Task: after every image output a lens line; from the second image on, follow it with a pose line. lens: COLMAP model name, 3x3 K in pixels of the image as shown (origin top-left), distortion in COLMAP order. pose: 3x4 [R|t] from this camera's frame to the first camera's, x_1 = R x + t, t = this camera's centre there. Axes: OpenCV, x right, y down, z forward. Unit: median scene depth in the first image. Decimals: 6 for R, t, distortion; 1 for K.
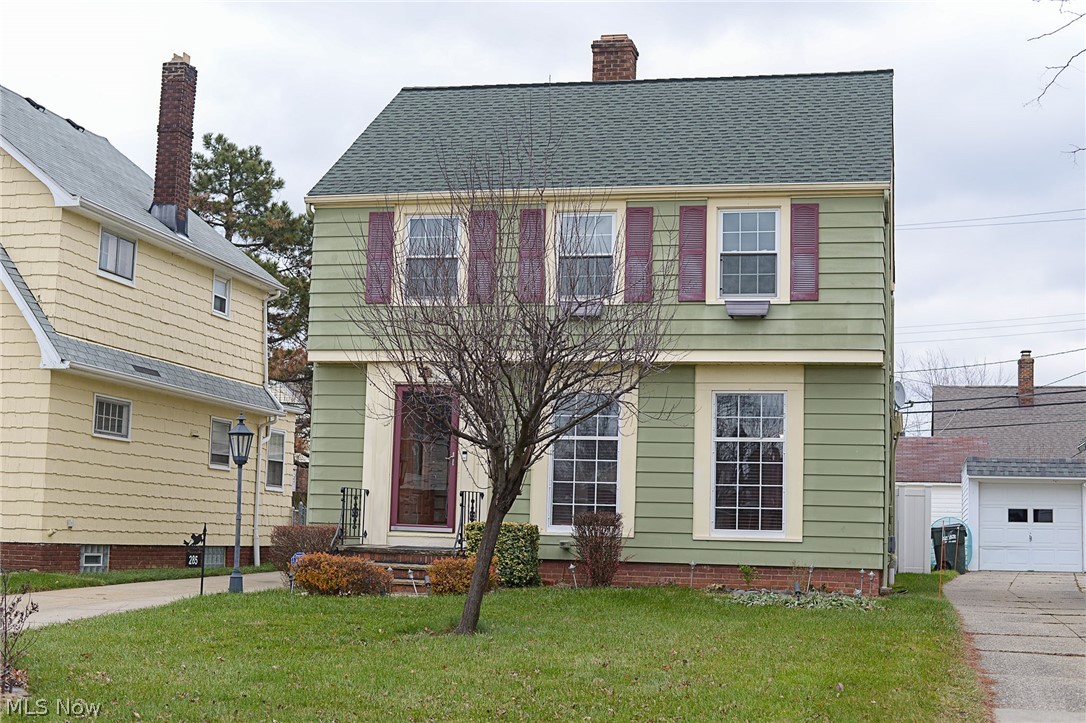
lens RADIAL K [[1536.2, 0, 543.0], [0, 1536.2, 361.5], [0, 0, 1]] dist [-0.117454, 0.014668]
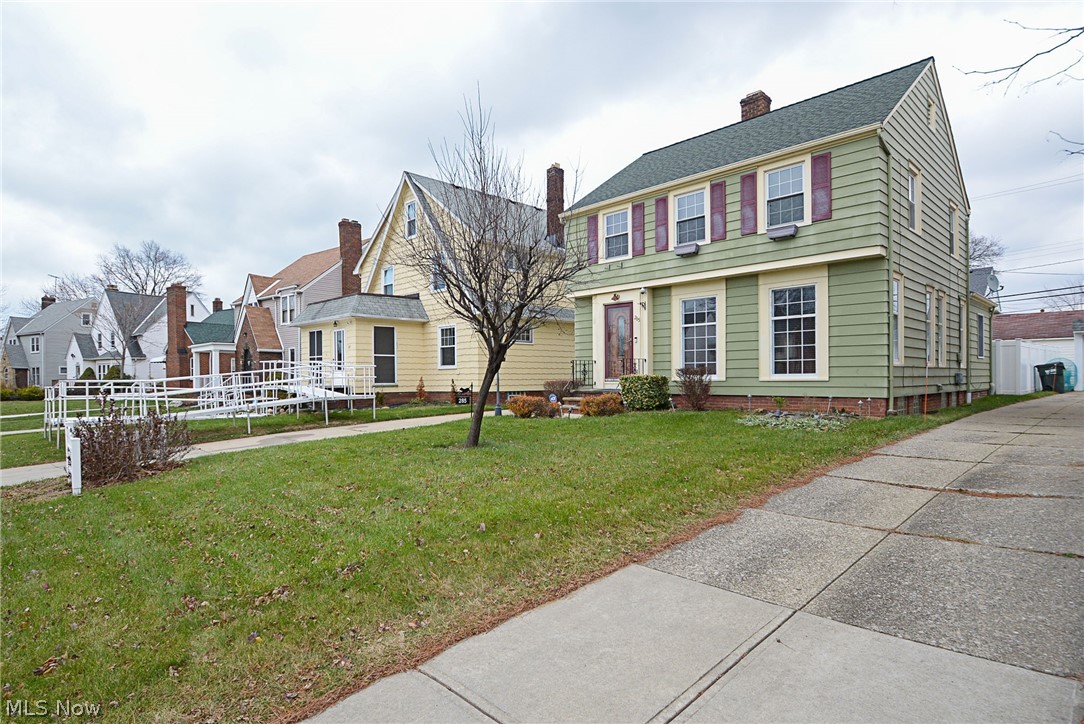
lens RADIAL K [[576.3, 0, 537.6], [0, 576.3, 382.1], [0, 0, 1]] dist [-0.023953, 0.000736]
pose [[0.830729, -0.030847, -0.555822, 0.242640], [0.095400, 0.991581, 0.087554, 0.041010], [0.548441, -0.125759, 0.826678, 0.360878]]
